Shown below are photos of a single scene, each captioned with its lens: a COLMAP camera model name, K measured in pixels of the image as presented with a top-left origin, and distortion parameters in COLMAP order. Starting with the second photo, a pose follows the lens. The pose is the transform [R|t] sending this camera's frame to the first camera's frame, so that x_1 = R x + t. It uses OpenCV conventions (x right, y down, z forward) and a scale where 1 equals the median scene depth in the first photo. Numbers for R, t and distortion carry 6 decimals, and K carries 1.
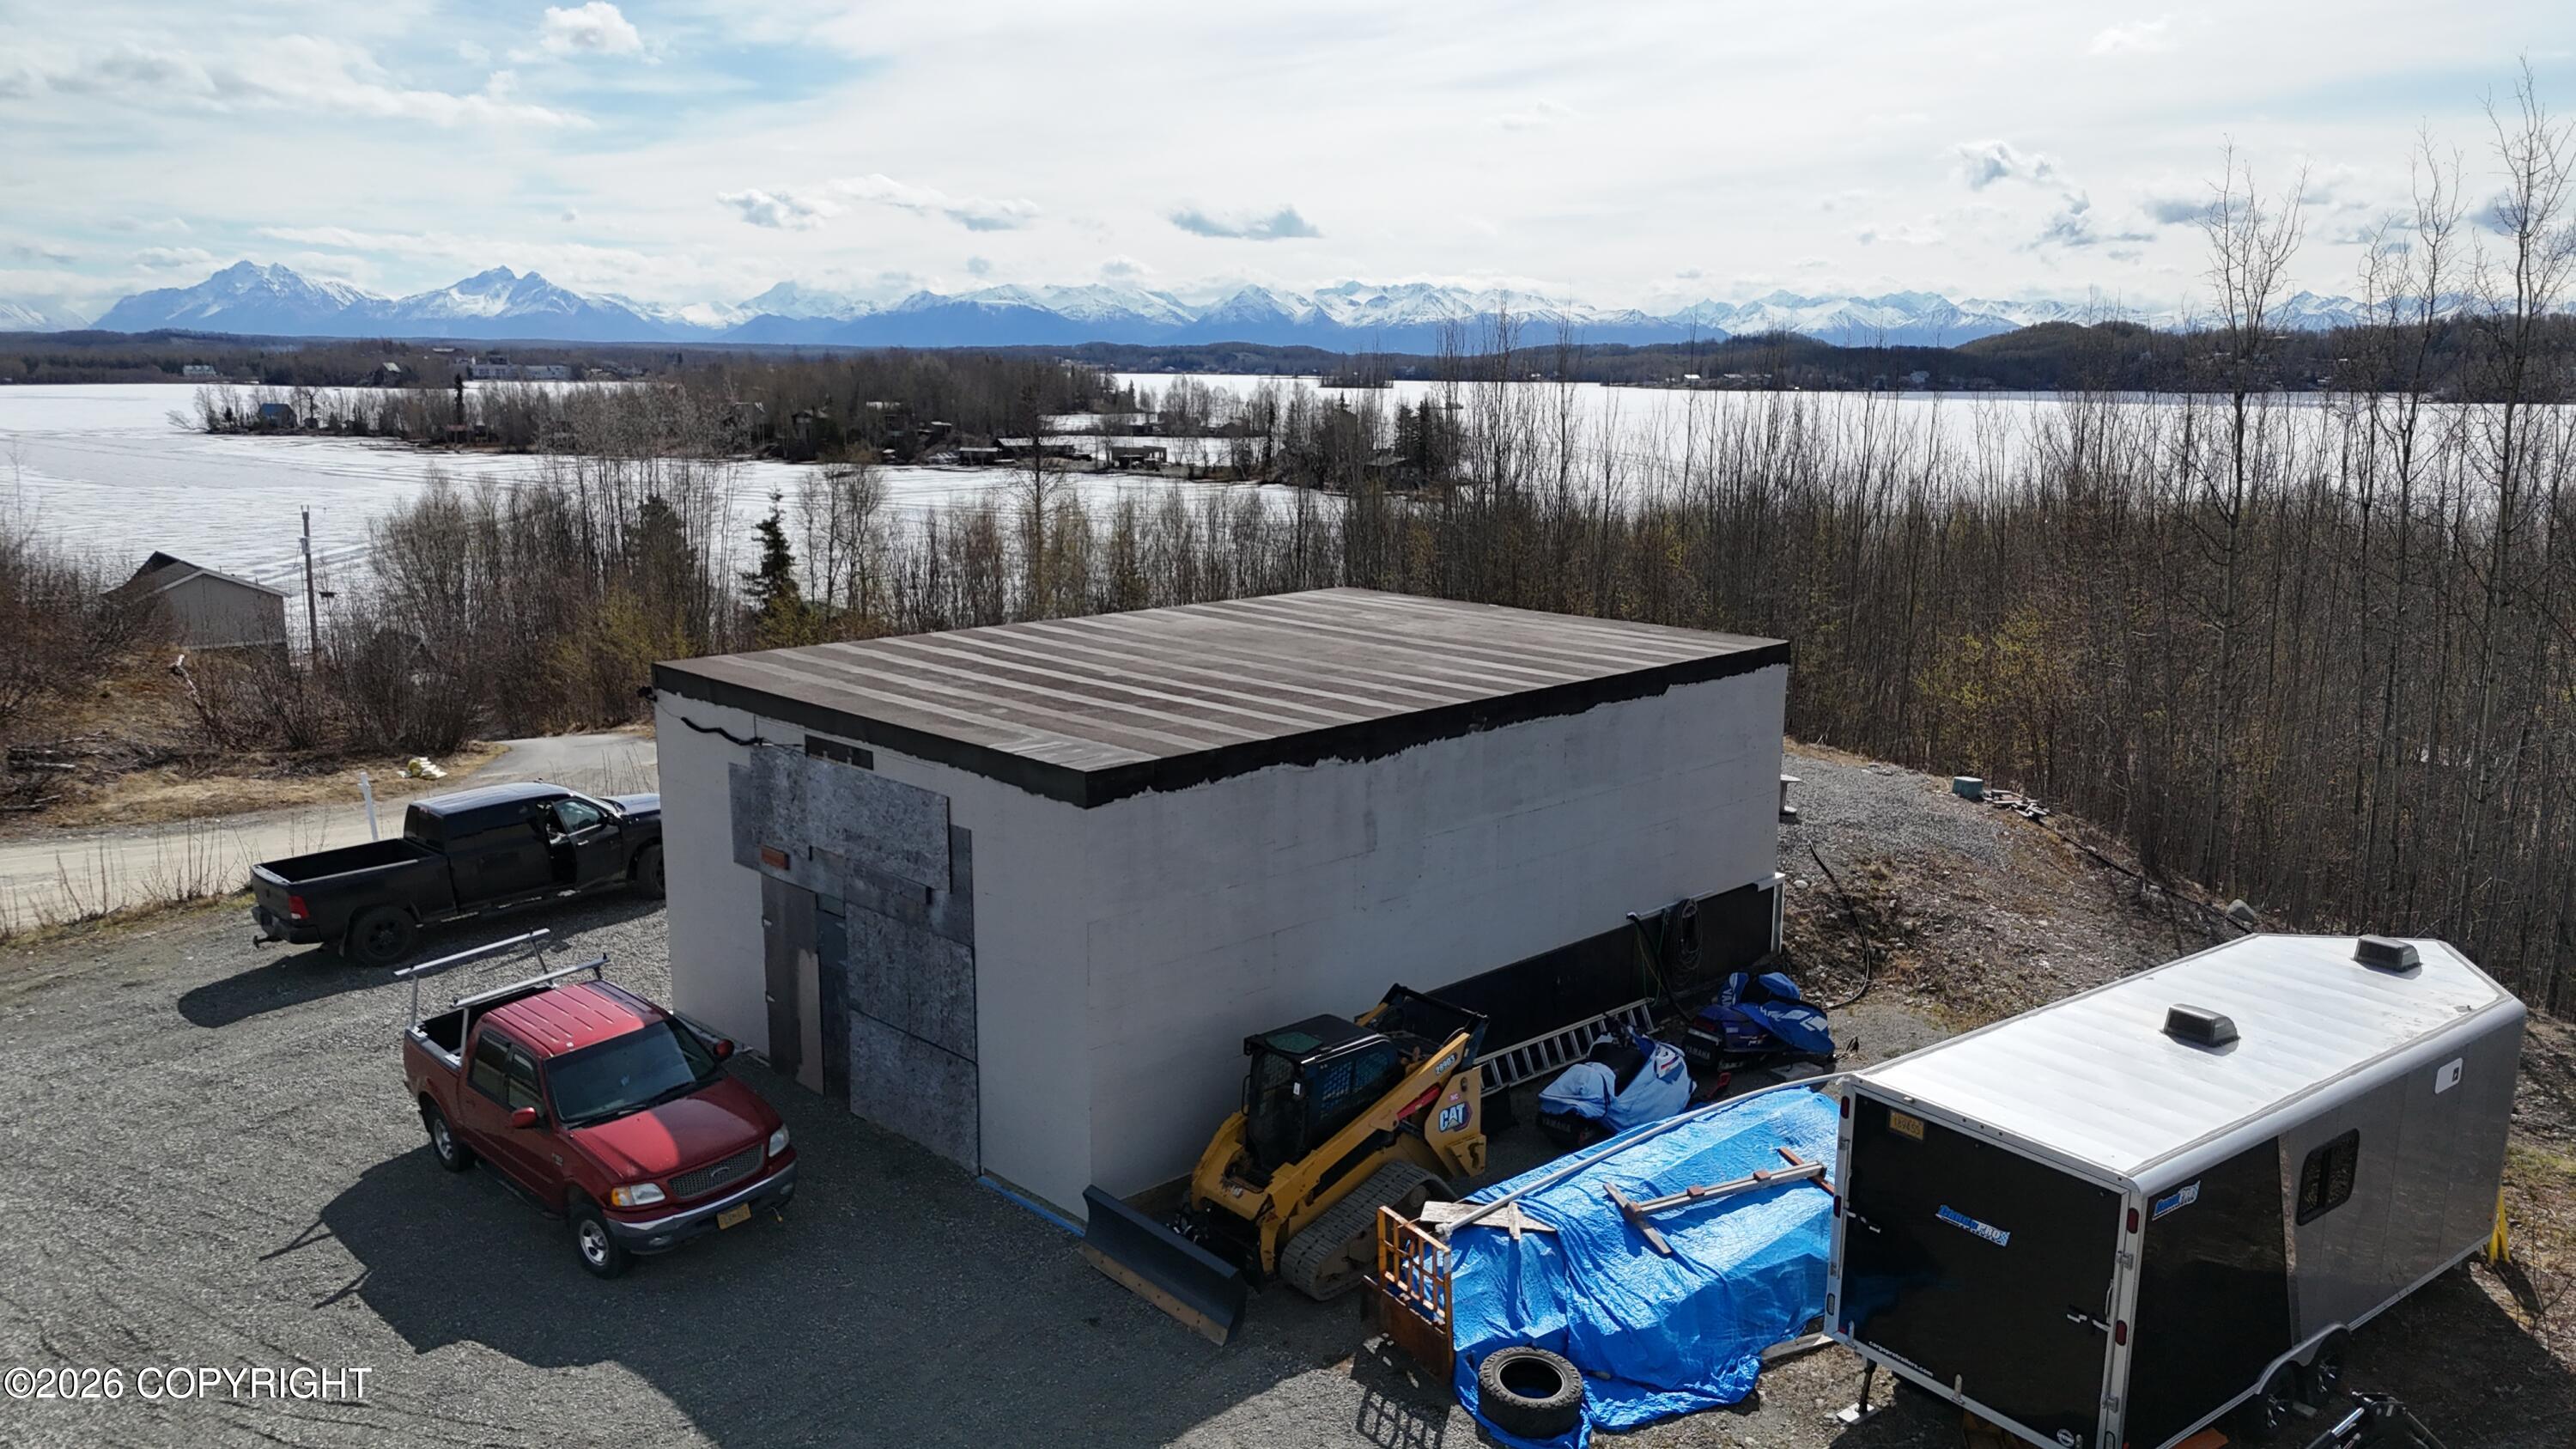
lens RADIAL K [[1879.5, 0, 1283.8], [0, 1879.5, 716.1], [0, 0, 1]] dist [0.075205, -0.066849]
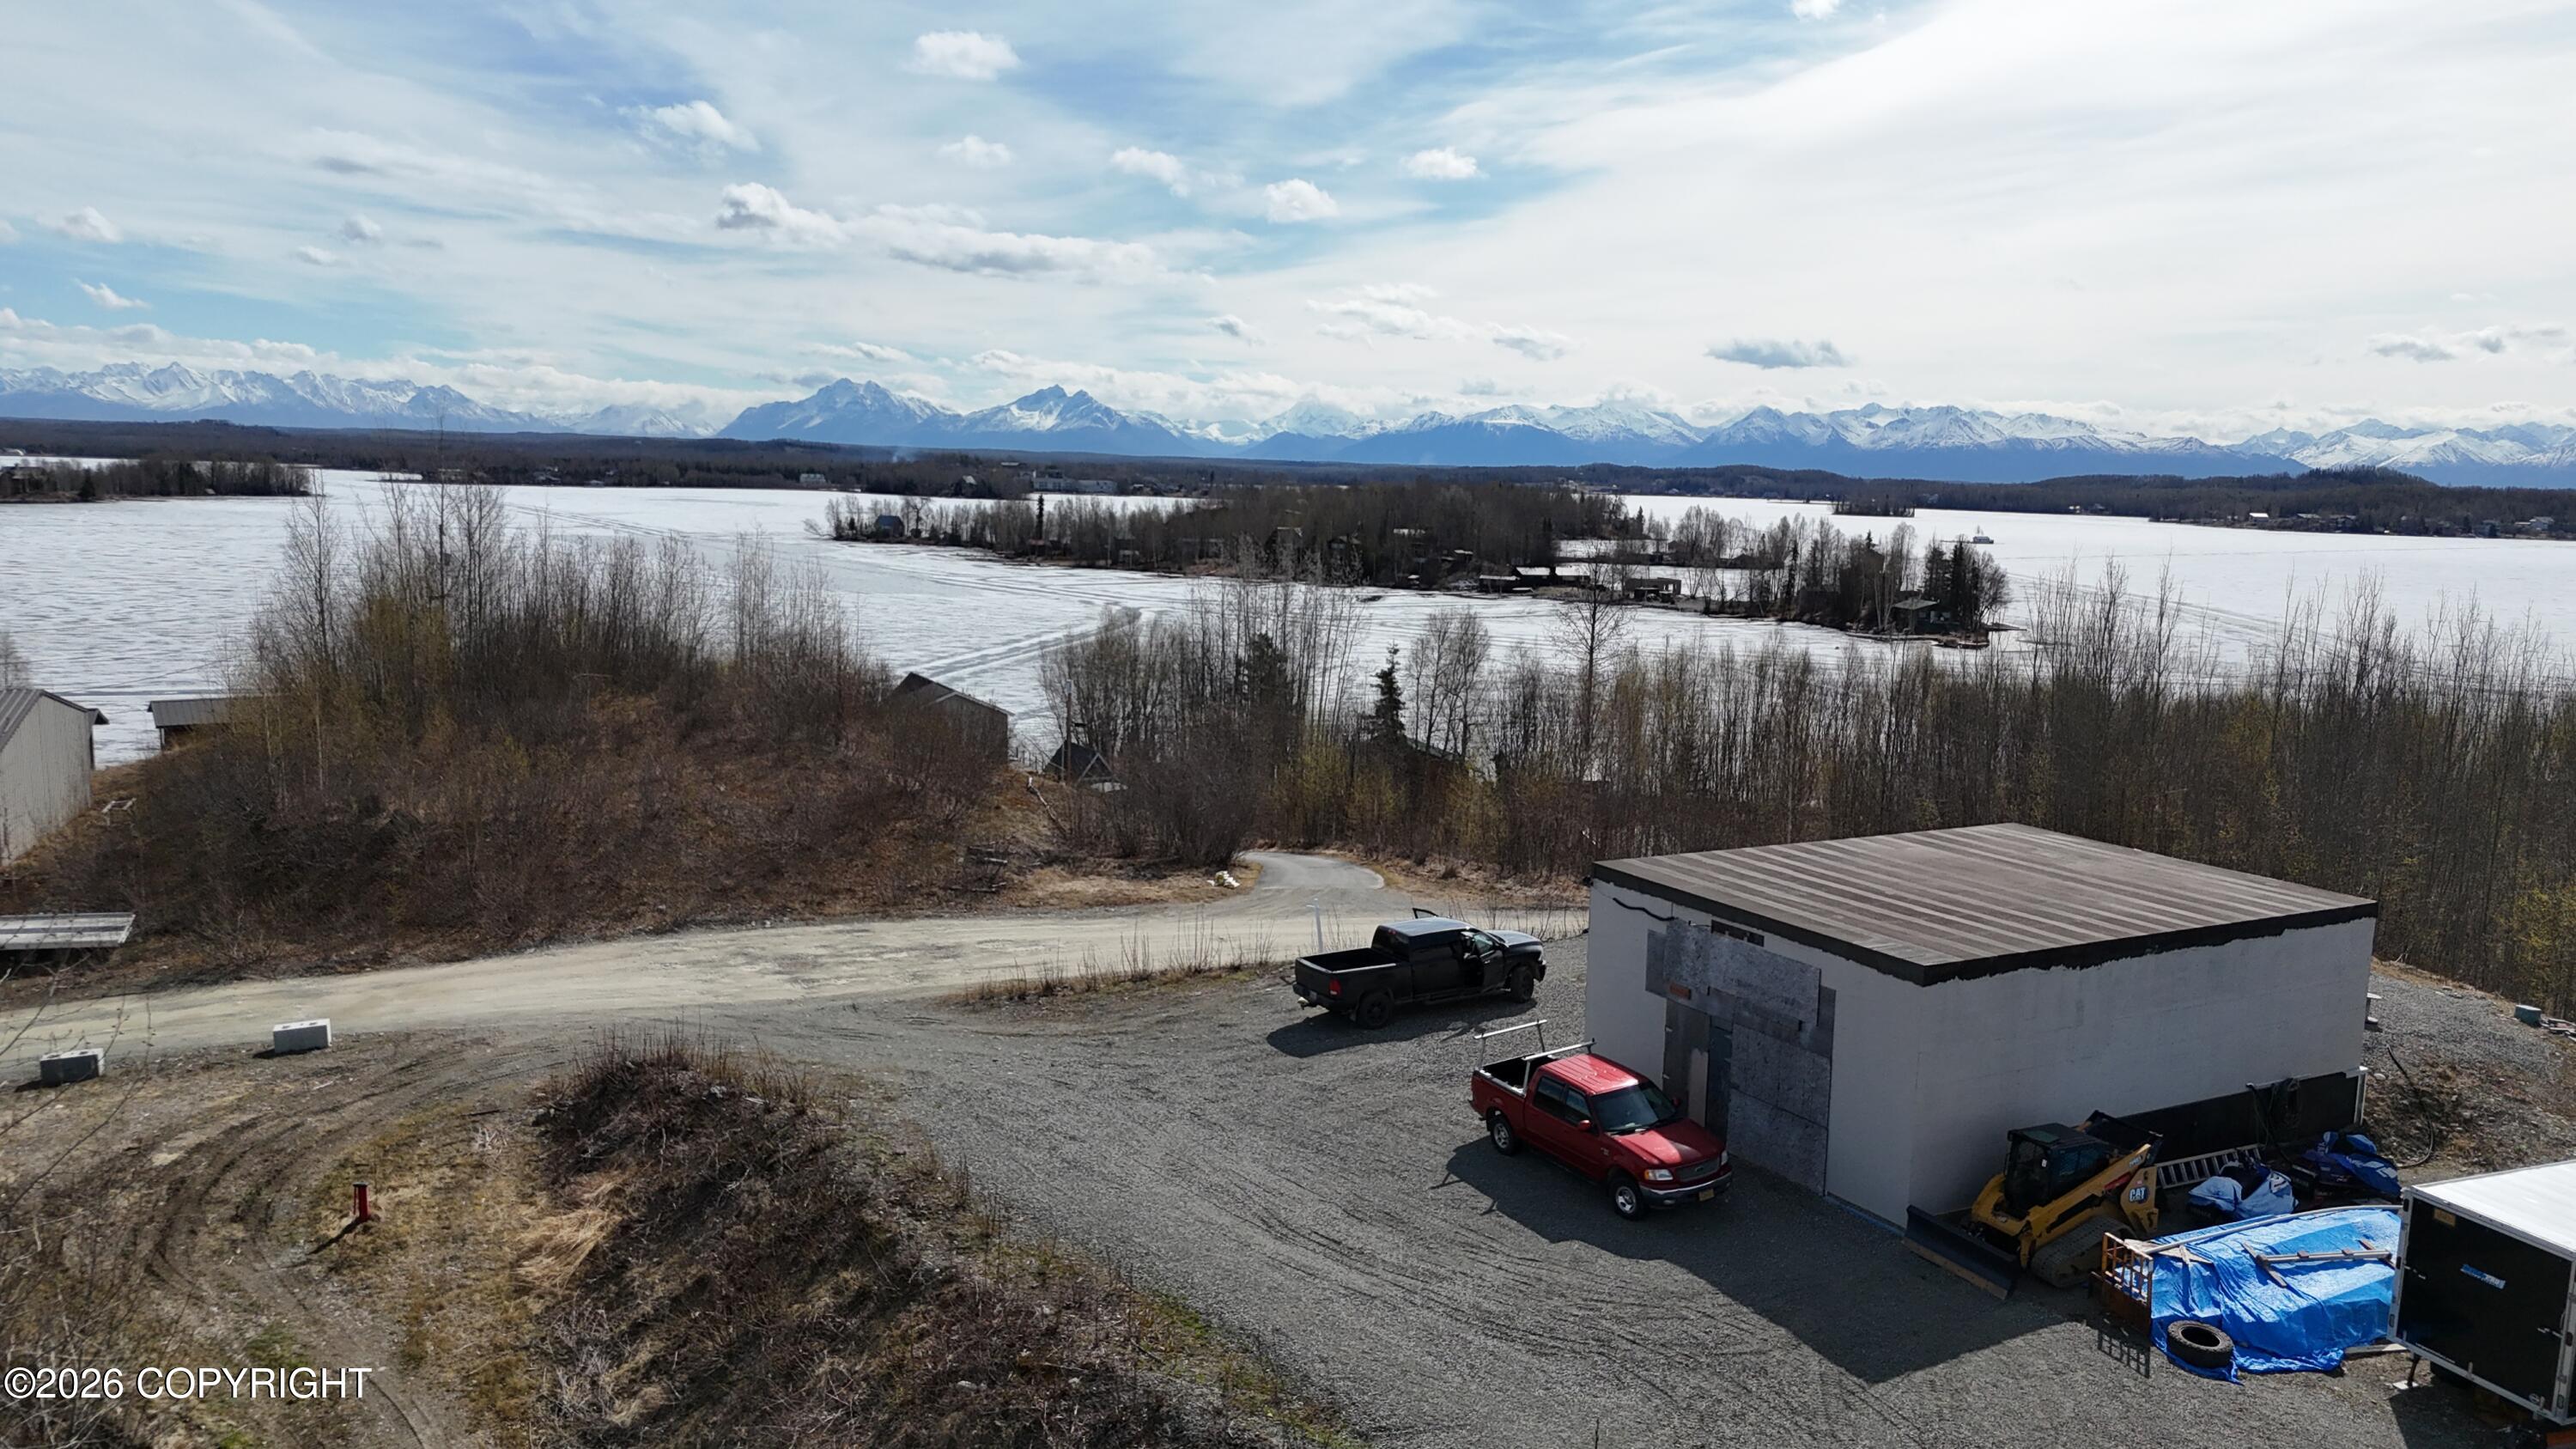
lens RADIAL K [[1879.5, 0, 1291.1], [0, 1879.5, 729.7], [0, 0, 1]] dist [0.075205, -0.066849]
pose [[0.966731, 0.057426, -0.249264, -0.166793], [-0.070860, 0.996459, -0.045252, -0.045141], [0.245783, 0.061409, 0.967378, -0.581935]]
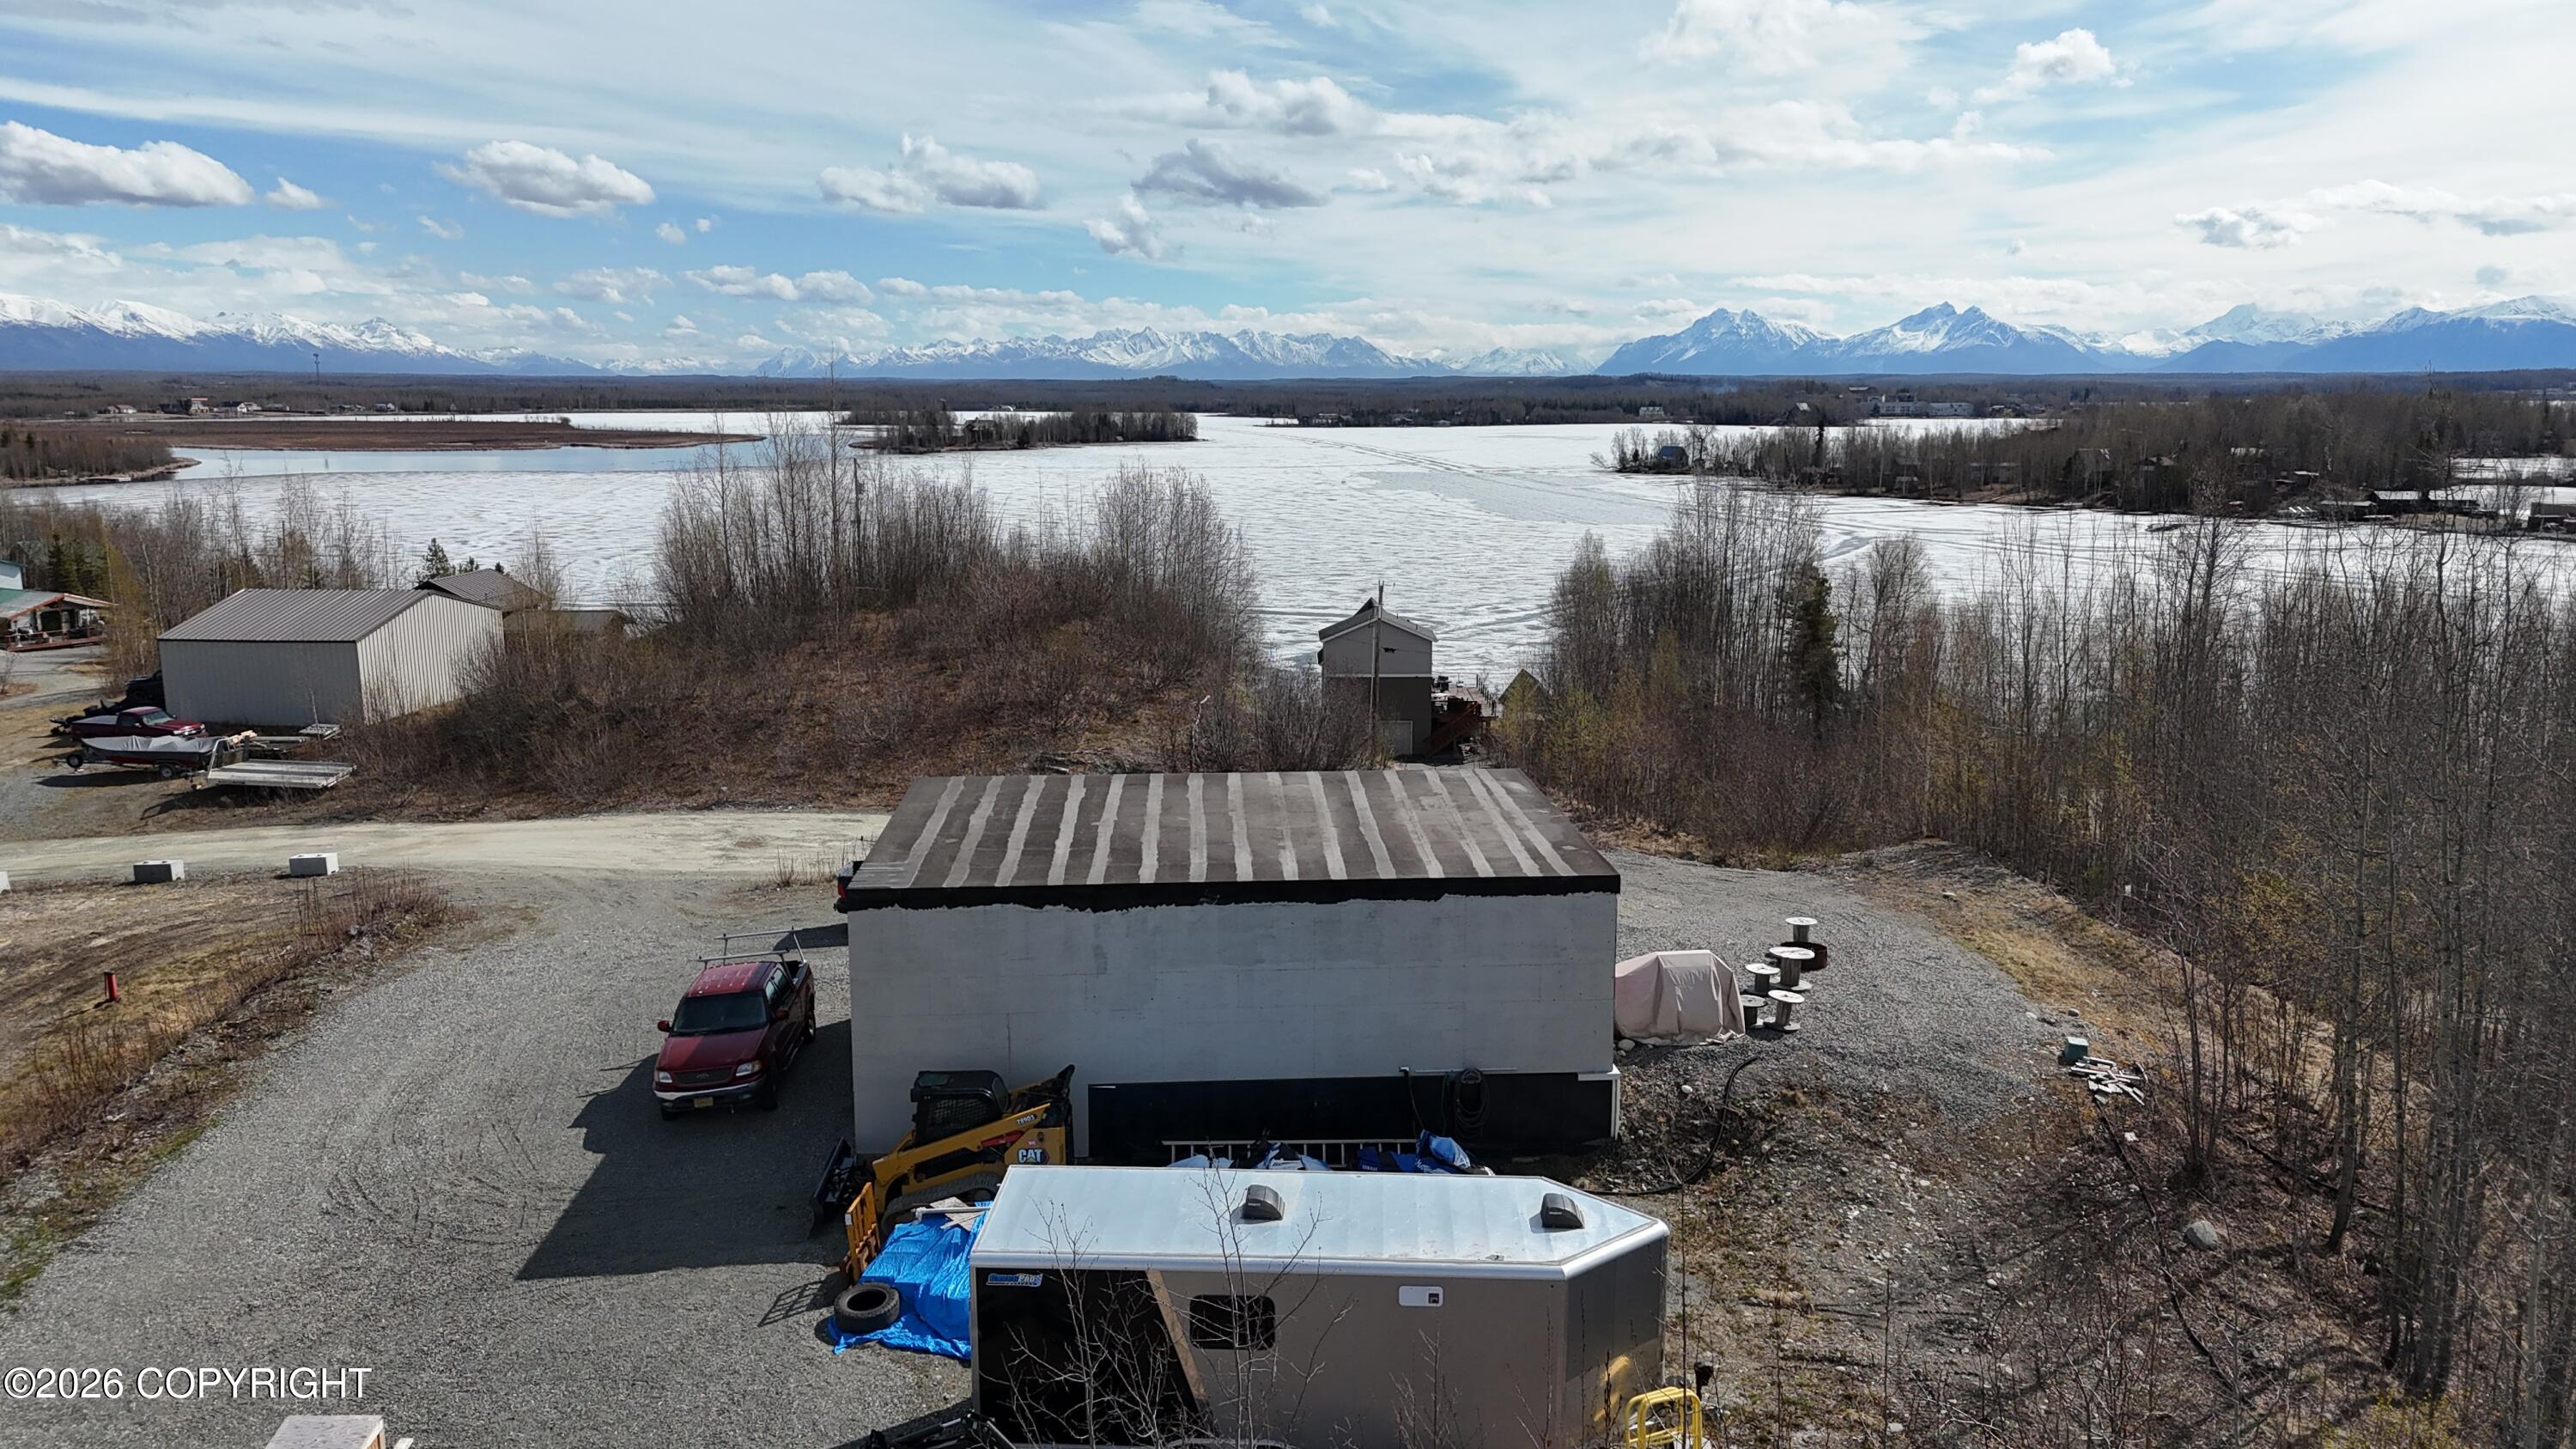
lens RADIAL K [[1879.5, 0, 1295.0], [0, 1879.5, 732.7], [0, 0, 1]] dist [0.075205, -0.066849]
pose [[0.763189, 0.110800, -0.636605, 0.838662], [-0.116010, 0.992676, 0.033696, -0.141371], [0.635676, 0.048136, 0.770454, -0.030831]]
